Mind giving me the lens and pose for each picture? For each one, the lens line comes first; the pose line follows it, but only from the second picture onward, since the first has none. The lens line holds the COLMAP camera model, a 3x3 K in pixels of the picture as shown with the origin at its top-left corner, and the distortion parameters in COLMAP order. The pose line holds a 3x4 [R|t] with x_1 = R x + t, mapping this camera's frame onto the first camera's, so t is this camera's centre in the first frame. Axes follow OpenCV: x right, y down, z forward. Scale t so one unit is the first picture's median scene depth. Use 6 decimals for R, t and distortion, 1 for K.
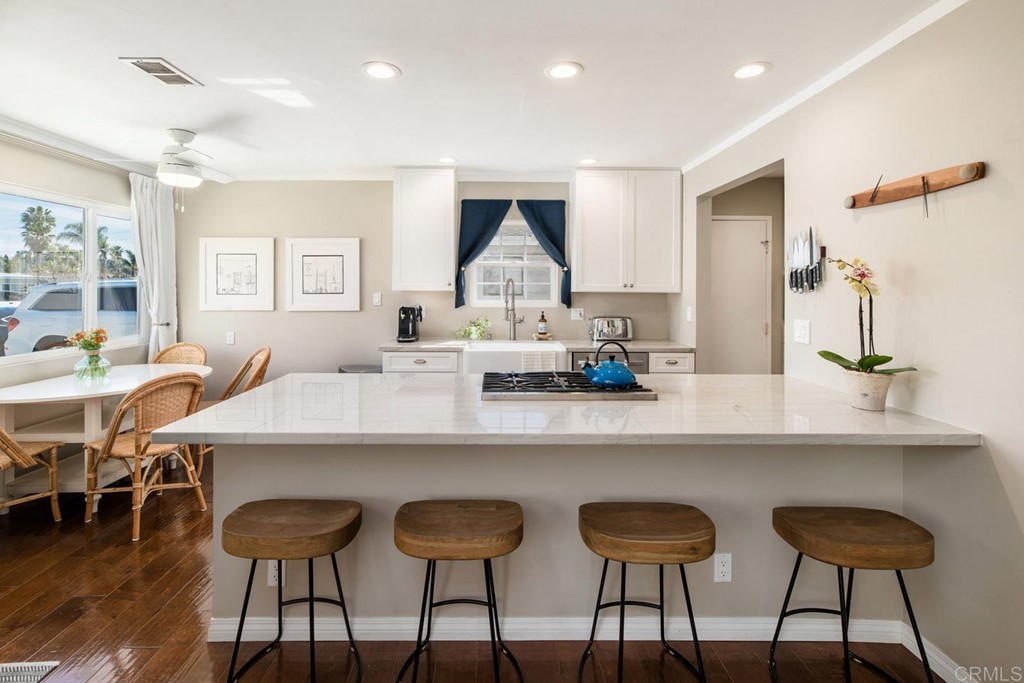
lens RADIAL K [[471.2, 0, 507.8], [0, 471.2, 285.0], [0, 0, 1]] dist [0.000893, 0.000176]
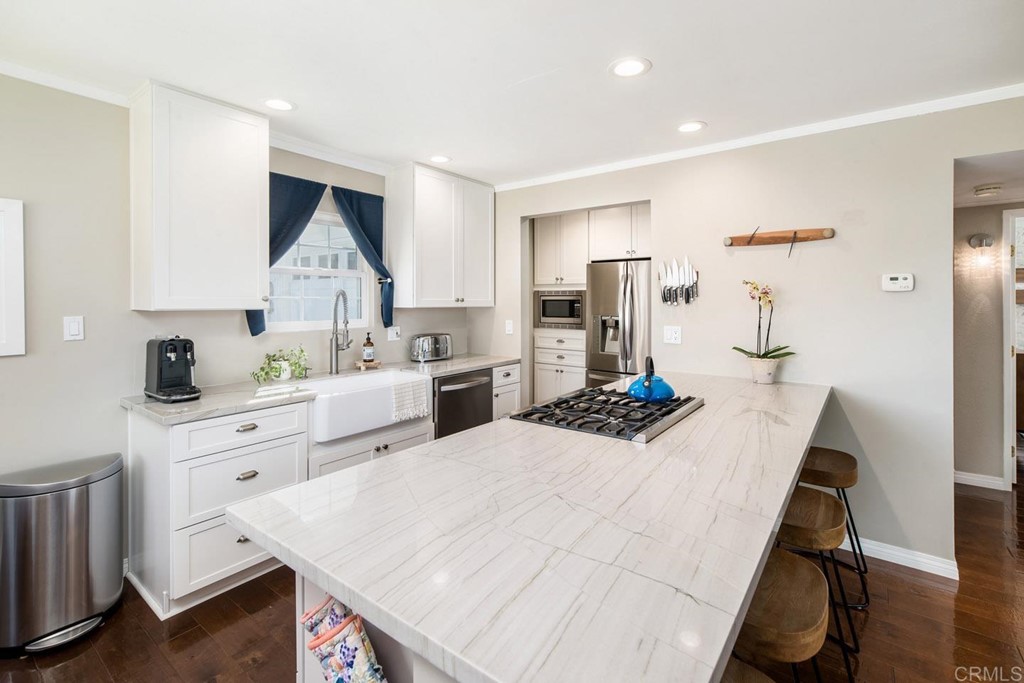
lens RADIAL K [[460.9, 0, 512.7], [0, 460.9, 296.3], [0, 0, 1]] dist [-0.000142, 0.000079]
pose [[0.615862, 0.002177, 0.787851, -0.398566], [0.000583, 0.999995, -0.003218, -0.003029], [-0.787854, 0.002441, 0.615857, 0.340819]]
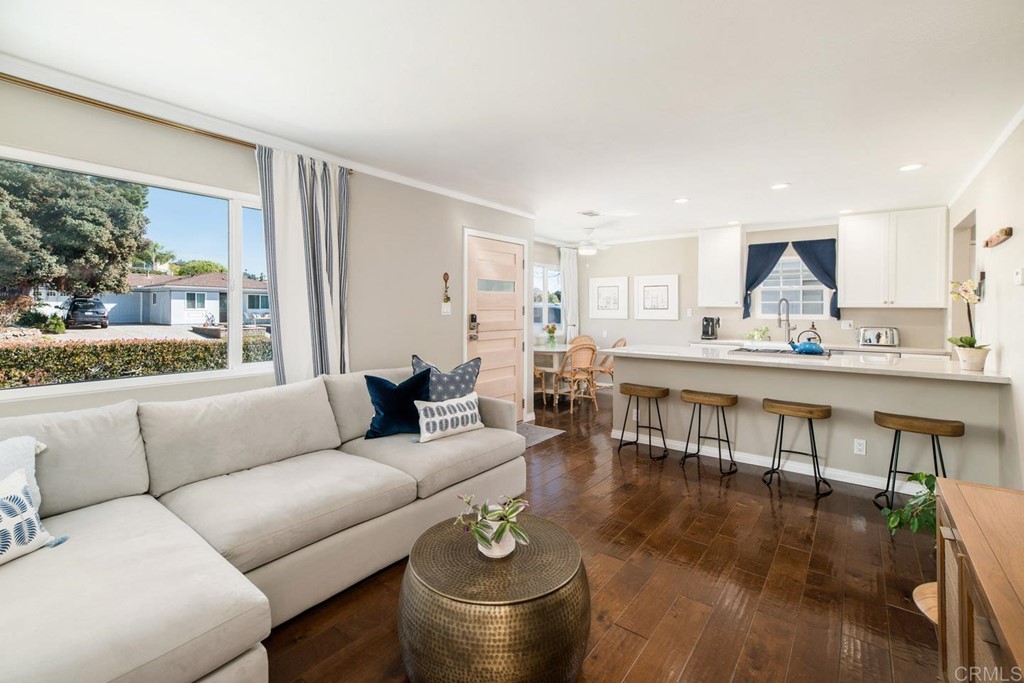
lens RADIAL K [[459.9, 0, 510.1], [0, 459.9, 310.9], [0, 0, 1]] dist [0.000743, 0.000233]
pose [[0.774521, 0.003613, -0.632538, 0.245676], [-0.002305, 0.999993, 0.002889, 0.022613], [0.632544, -0.000779, 0.774524, -0.605128]]
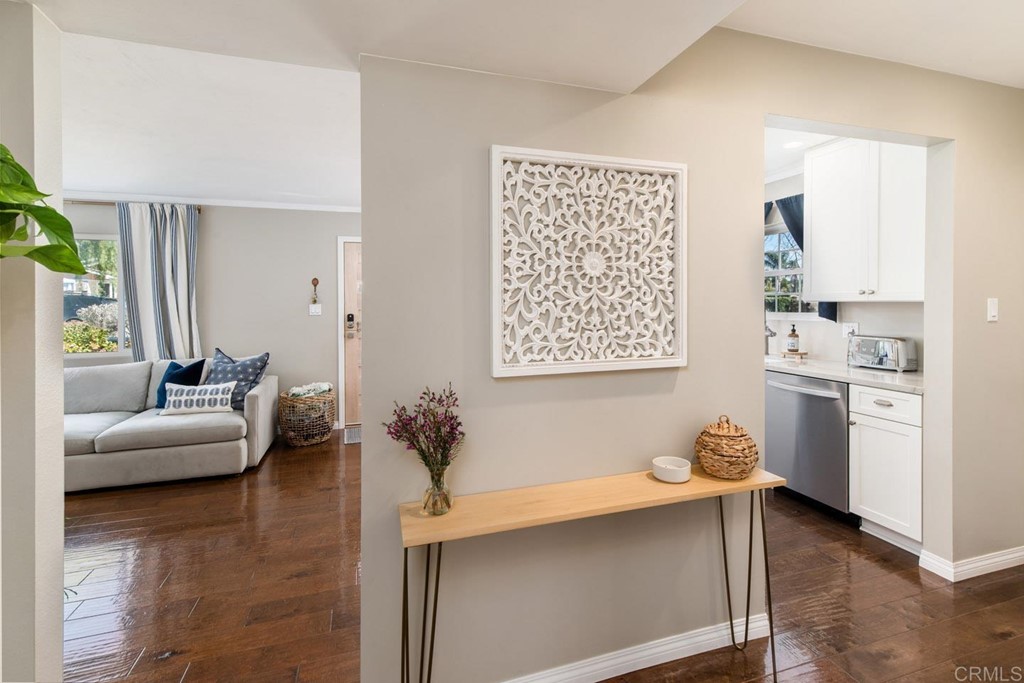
lens RADIAL K [[459.9, 0, 510.1], [0, 459.9, 310.9], [0, 0, 1]] dist [0.000743, 0.000233]
pose [[0.270663, 0.003886, -0.962666, 0.764651], [0.008818, 0.999940, 0.006516, 0.021039], [0.962634, -0.010253, 0.270612, 0.285406]]
